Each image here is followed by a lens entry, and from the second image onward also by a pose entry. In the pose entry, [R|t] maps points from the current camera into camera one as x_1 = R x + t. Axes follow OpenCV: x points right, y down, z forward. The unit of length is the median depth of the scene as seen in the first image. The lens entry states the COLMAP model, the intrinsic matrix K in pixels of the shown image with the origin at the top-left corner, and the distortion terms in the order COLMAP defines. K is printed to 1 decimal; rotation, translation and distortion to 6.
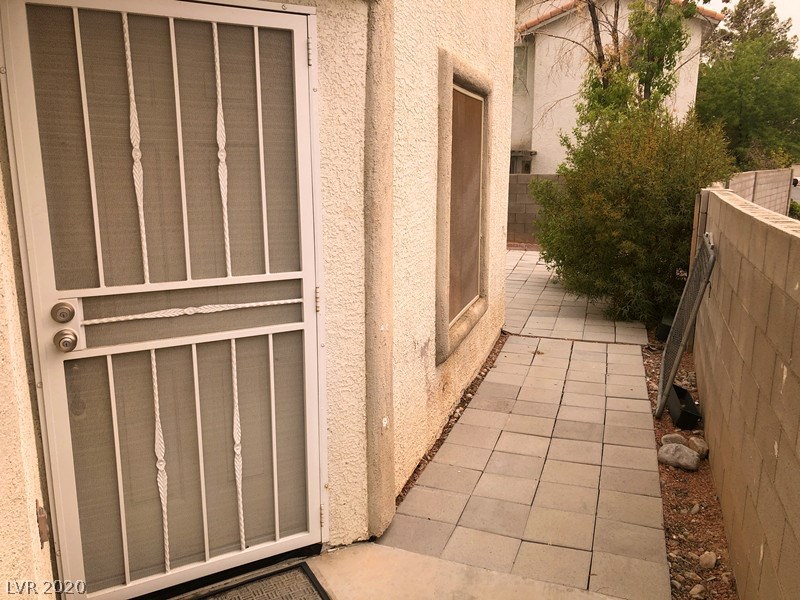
lens RADIAL K [[657.5, 0, 400.0], [0, 657.5, 300.0], [0, 0, 1]] dist [-0.005018, 0.005241]
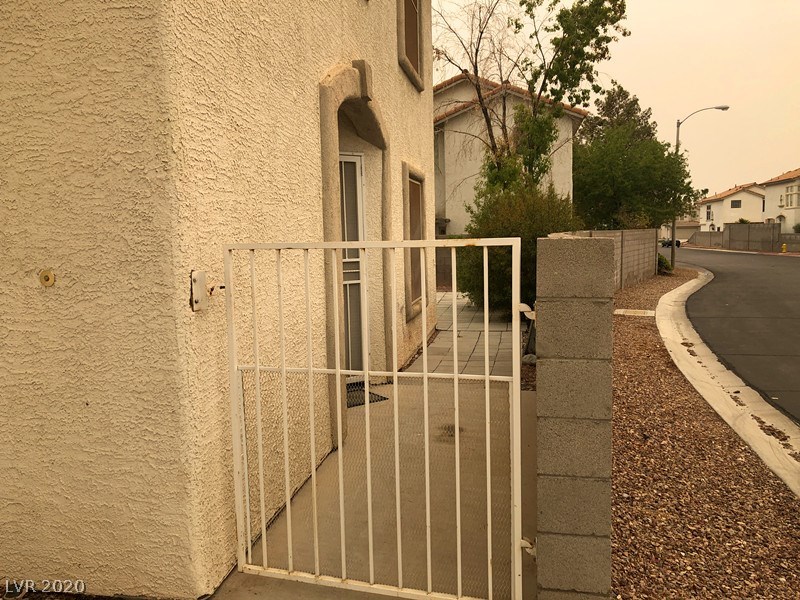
lens RADIAL K [[653.4, 0, 403.7], [0, 653.4, 296.0], [0, 0, 1]] dist [0.037187, -0.039226]
pose [[0.991190, -0.036020, 0.127454, -0.050739], [0.050294, 0.992590, -0.110614, 0.062286], [-0.122525, 0.116050, 0.985657, -0.231318]]
